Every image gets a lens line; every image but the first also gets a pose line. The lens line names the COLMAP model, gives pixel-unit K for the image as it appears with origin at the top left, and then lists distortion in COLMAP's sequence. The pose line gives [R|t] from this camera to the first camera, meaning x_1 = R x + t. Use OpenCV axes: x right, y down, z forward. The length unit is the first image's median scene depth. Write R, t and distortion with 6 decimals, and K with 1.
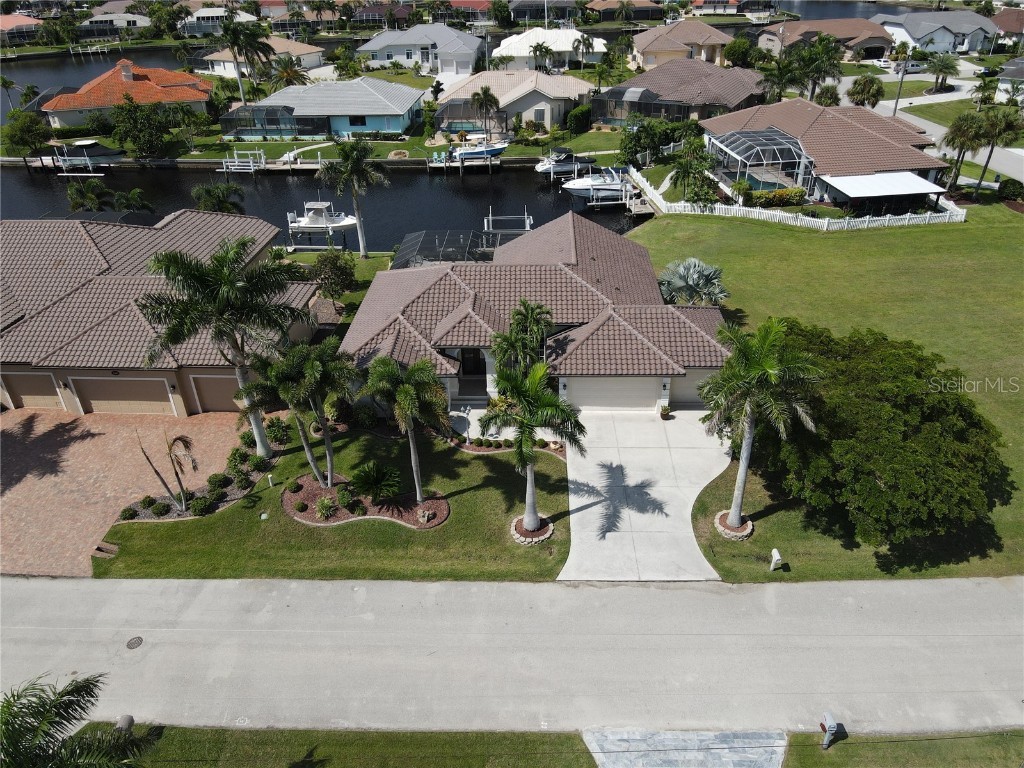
lens RADIAL K [[748.8, 0, 512.0], [0, 748.8, 384.0], [0, 0, 1]] dist [0.008943, -0.001339]
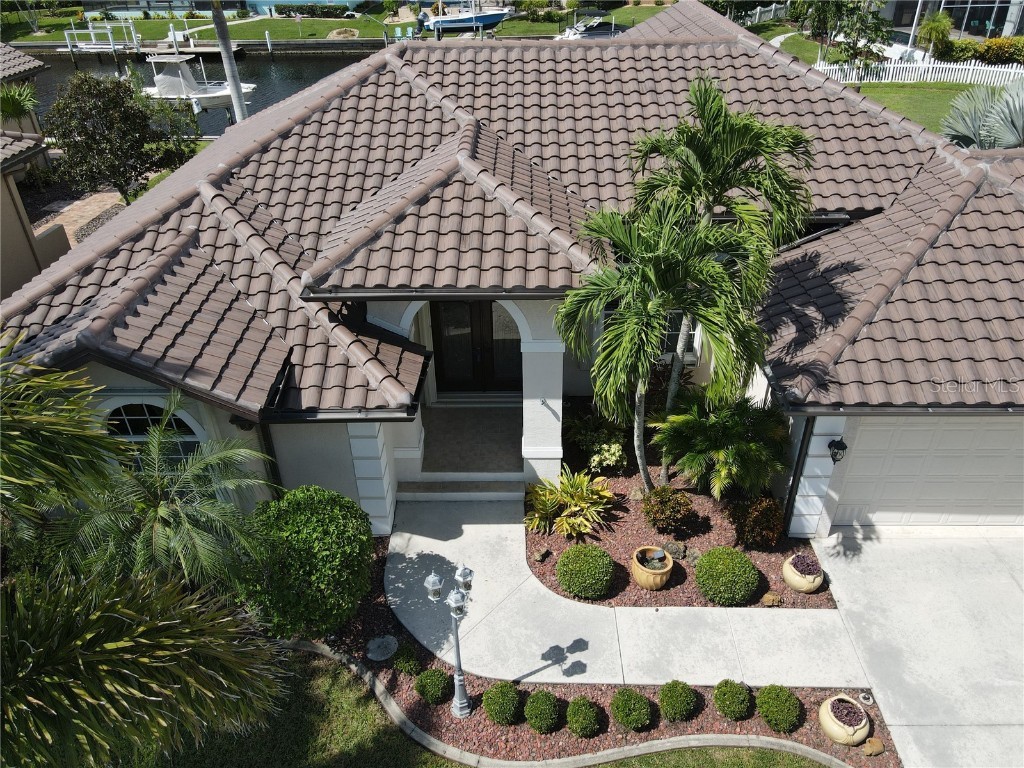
lens RADIAL K [[748.8, 0, 512.0], [0, 748.8, 384.0], [0, 0, 1]] dist [0.008943, -0.001339]
pose [[0.999691, -0.009837, 0.022821, -0.044800], [0.009195, 0.999564, 0.028051, -0.026132], [-0.023087, -0.027833, 0.999346, 0.733743]]
